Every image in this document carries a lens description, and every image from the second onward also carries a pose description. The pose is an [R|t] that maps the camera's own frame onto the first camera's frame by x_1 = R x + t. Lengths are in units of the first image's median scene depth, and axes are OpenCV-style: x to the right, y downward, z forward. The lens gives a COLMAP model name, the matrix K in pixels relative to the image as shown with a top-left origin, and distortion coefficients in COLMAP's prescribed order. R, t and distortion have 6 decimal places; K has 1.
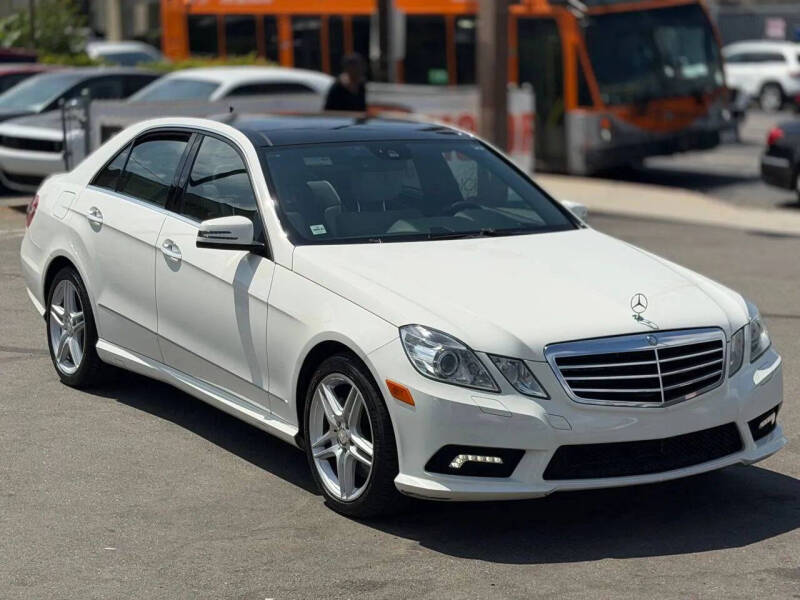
lens RADIAL K [[2156.7, 0, 400.0], [0, 2156.7, 300.0], [0, 0, 1]] dist [0.069136, -0.046039]
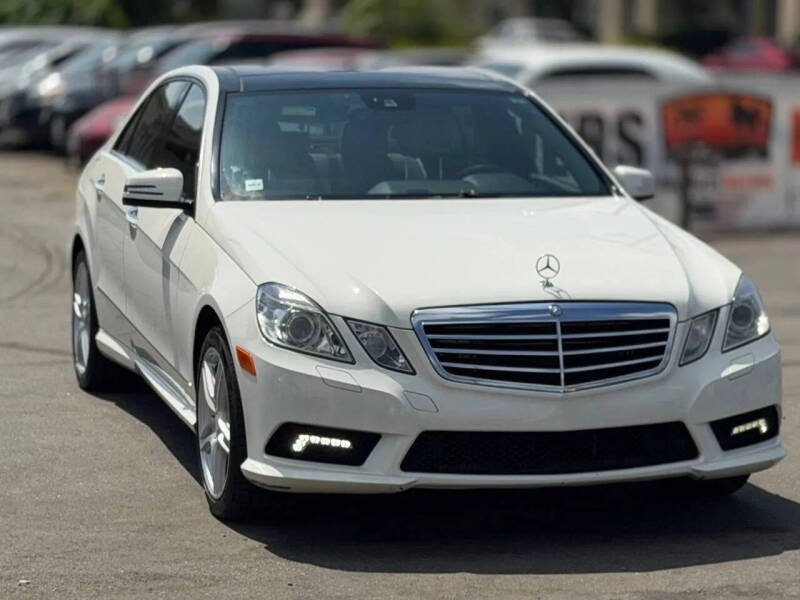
lens RADIAL K [[3012.8, 0, 400.0], [0, 3012.8, 300.0], [0, 0, 1]] dist [0.144281, -0.038727]
pose [[0.958202, 0.025762, -0.284929, 0.388360], [-0.039898, 0.998238, -0.043917, 0.067581], [0.283296, 0.053450, 0.957542, -0.111429]]
